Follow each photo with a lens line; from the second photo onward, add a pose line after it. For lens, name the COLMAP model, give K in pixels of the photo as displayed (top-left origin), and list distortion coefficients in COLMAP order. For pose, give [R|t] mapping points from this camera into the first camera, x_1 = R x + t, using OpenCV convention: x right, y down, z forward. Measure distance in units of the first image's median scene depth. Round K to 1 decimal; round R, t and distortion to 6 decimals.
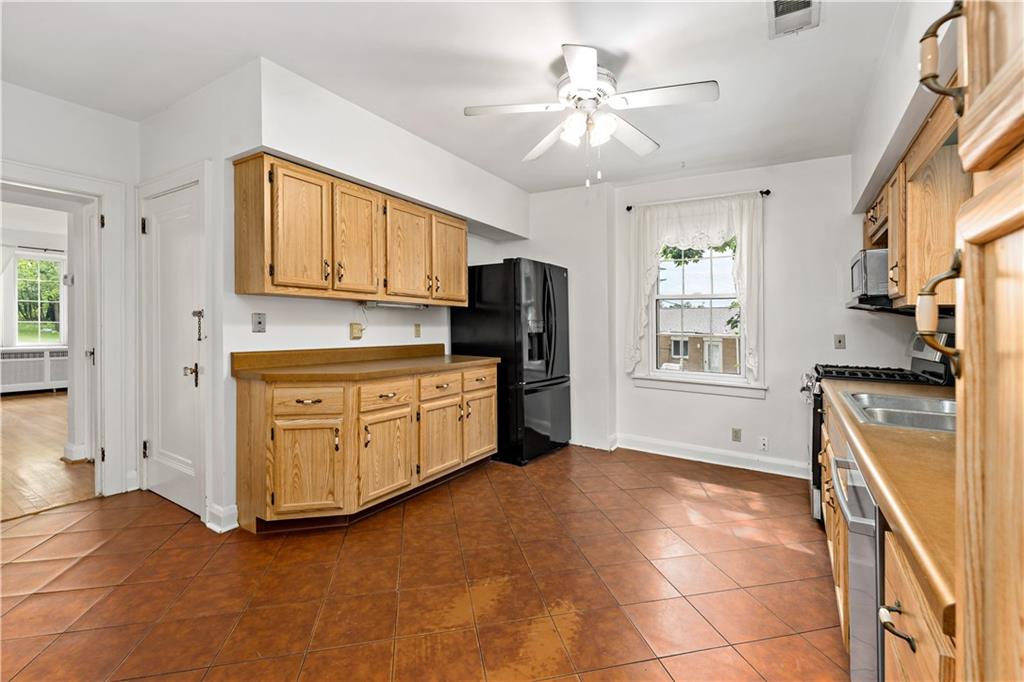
lens RADIAL K [[443.5, 0, 515.9], [0, 443.5, 335.2], [0, 0, 1]] dist [-0.004252, -0.000574]
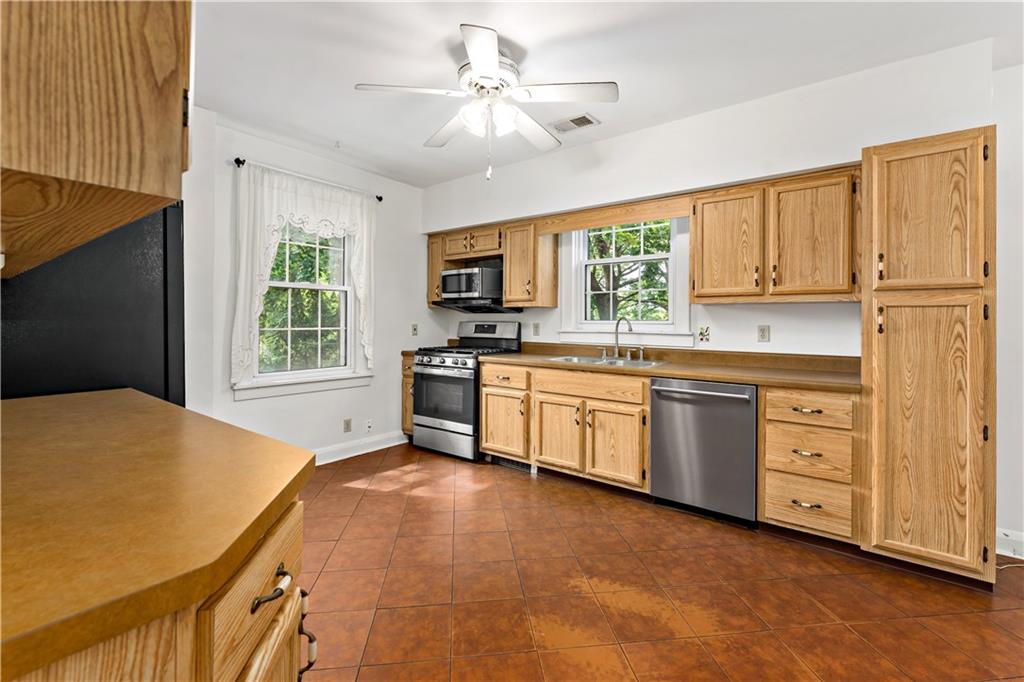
lens RADIAL K [[449.0, 0, 514.9], [0, 449.0, 317.8], [0, 0, 1]] dist [-0.000620, -0.000008]
pose [[0.093923, -0.010881, 0.995520, -0.737431], [0.023488, 0.999686, 0.008710, -0.033363], [-0.995302, 0.022565, 0.094149, 0.780374]]
